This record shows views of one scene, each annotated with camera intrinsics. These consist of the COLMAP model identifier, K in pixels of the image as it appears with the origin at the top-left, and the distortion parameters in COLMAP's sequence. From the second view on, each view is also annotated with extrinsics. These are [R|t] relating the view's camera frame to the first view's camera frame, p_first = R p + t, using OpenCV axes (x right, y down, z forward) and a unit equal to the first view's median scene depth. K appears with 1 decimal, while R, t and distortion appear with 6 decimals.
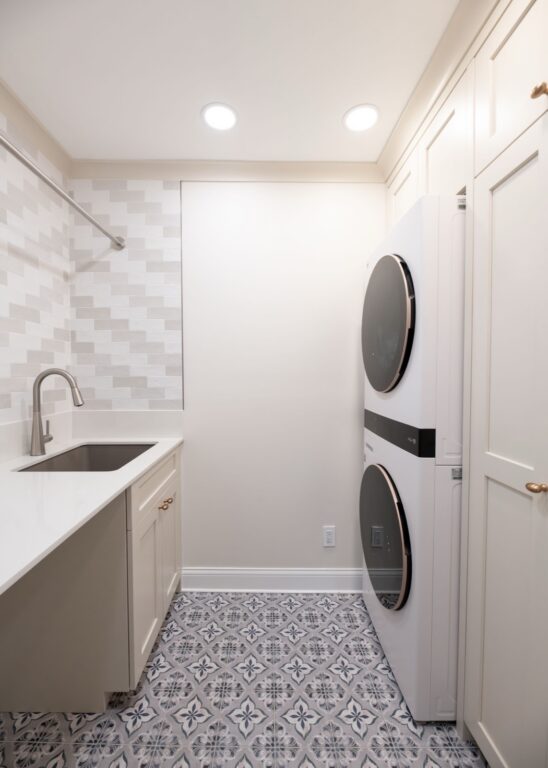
lens RADIAL K [[333.7, 0, 264.1], [0, 333.7, 384.0], [0, 0, 1]] dist [-0.001082, -0.000803]
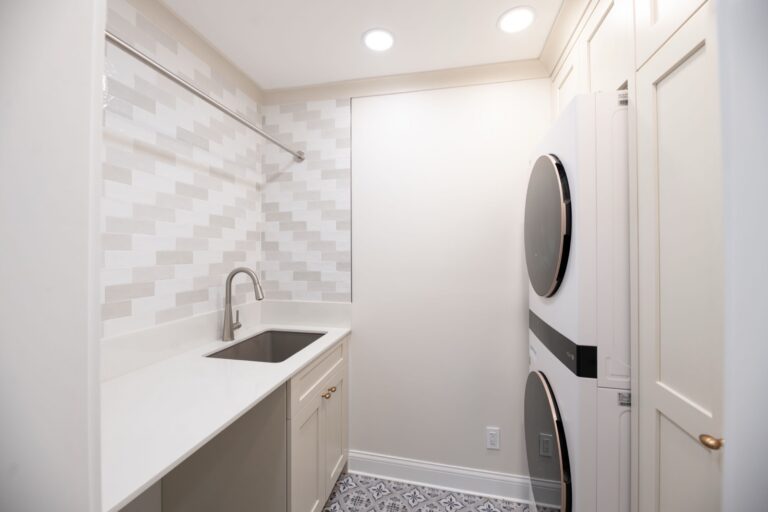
lens RADIAL K [[308.8, 0, 383.4], [0, 308.8, 251.0], [0, 0, 1]] dist [-0.002401, -0.000652]
pose [[0.975803, -0.001565, -0.218646, 0.086326], [-0.007120, 0.999217, -0.038928, -0.055912], [0.218536, 0.039543, 0.975027, 0.031854]]
